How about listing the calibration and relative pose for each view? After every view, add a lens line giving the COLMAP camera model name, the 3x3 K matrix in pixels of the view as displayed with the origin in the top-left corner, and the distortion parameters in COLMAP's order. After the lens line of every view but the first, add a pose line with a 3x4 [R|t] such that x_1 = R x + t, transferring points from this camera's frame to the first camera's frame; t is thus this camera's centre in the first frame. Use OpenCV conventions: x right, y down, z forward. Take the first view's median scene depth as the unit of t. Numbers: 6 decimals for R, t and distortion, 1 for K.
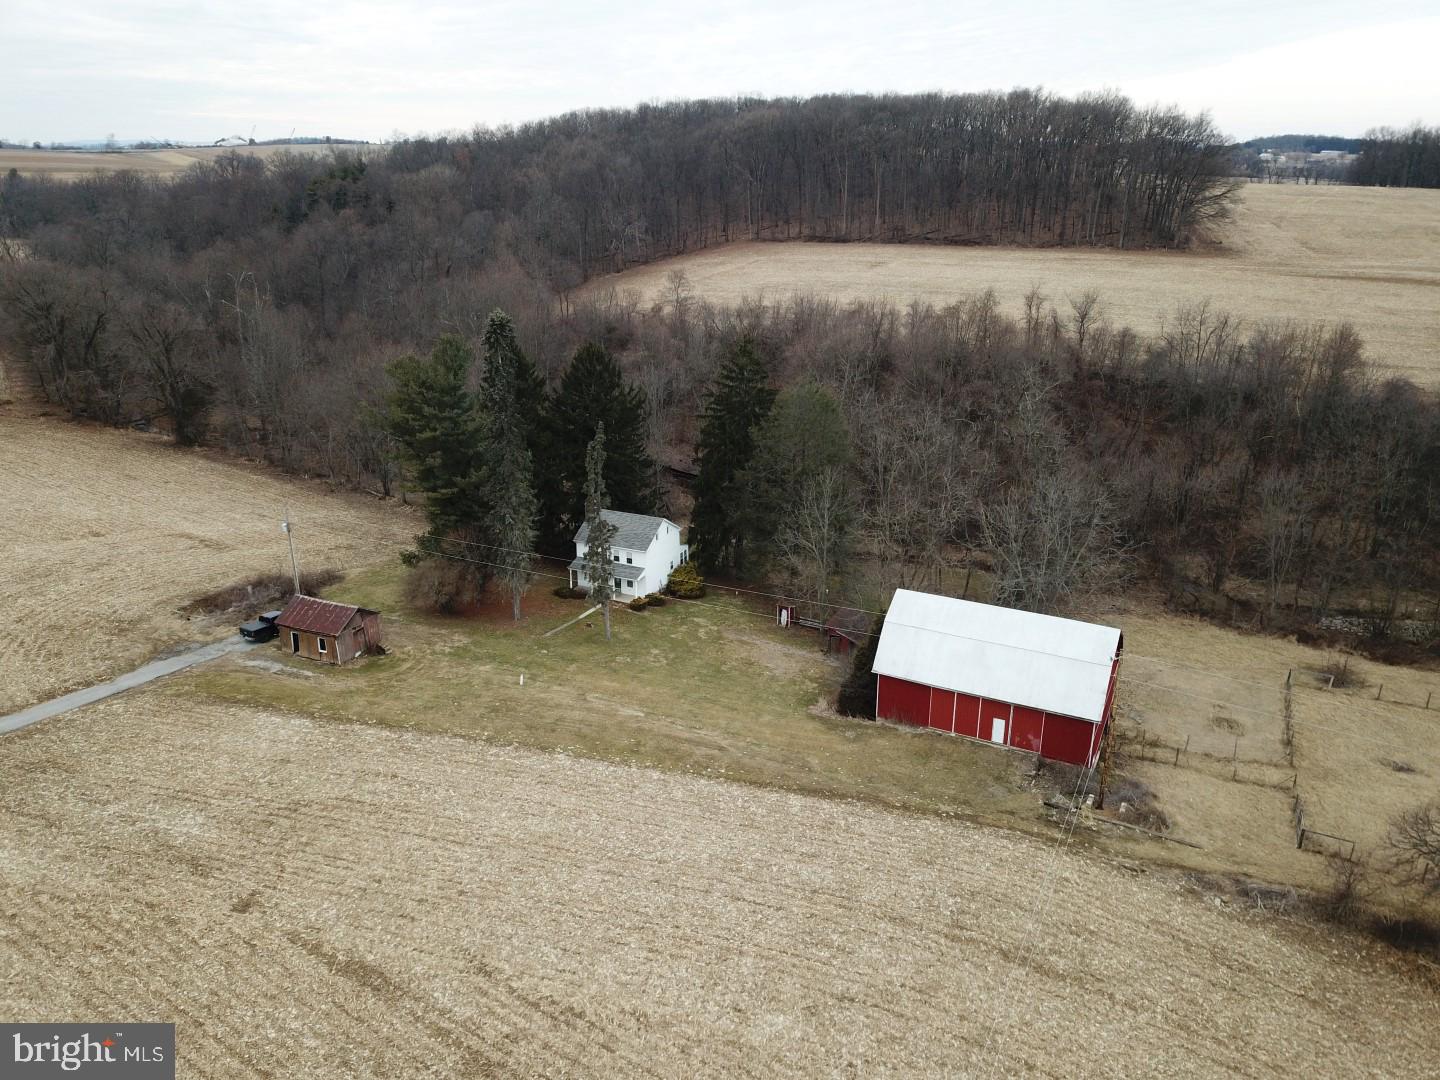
lens RADIAL K [[1090.8, 0, 711.3], [0, 1090.8, 533.3], [0, 0, 1]] dist [0.021976, -0.022270]
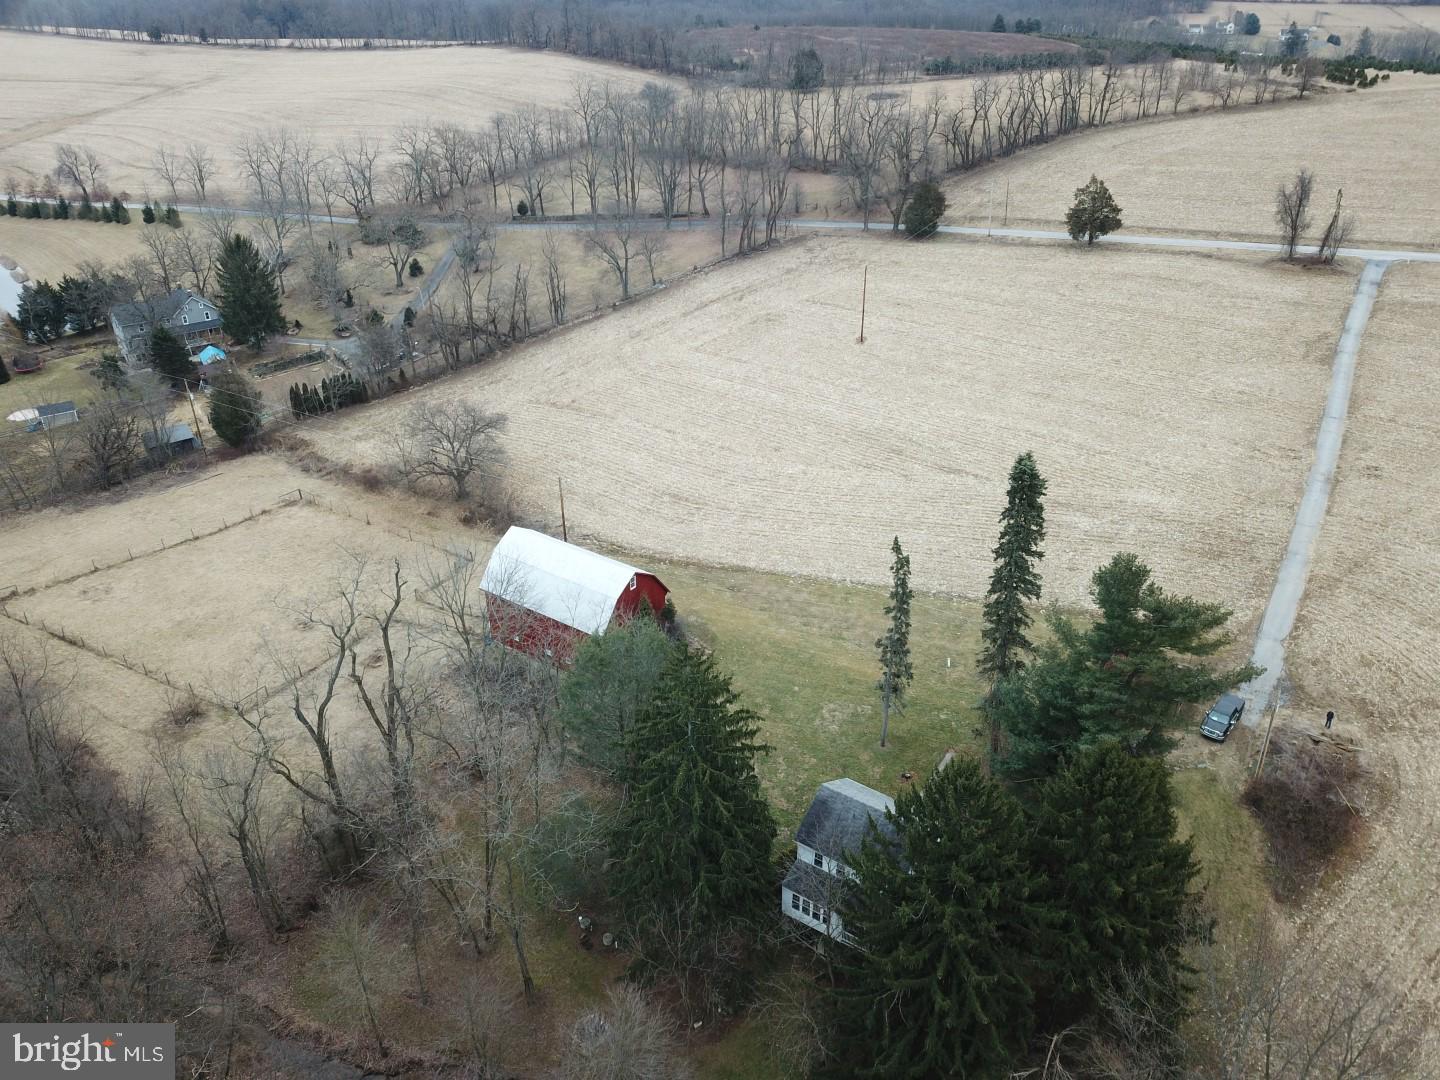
lens RADIAL K [[1090.8, 0, 713.0], [0, 1090.8, 532.6], [0, 0, 1]] dist [0.021976, -0.022270]
pose [[-0.987925, -0.059906, 0.142883, -0.070548], [0.064816, 0.677835, 0.732351, -0.718676], [-0.140723, 0.732769, -0.665767, 1.470271]]
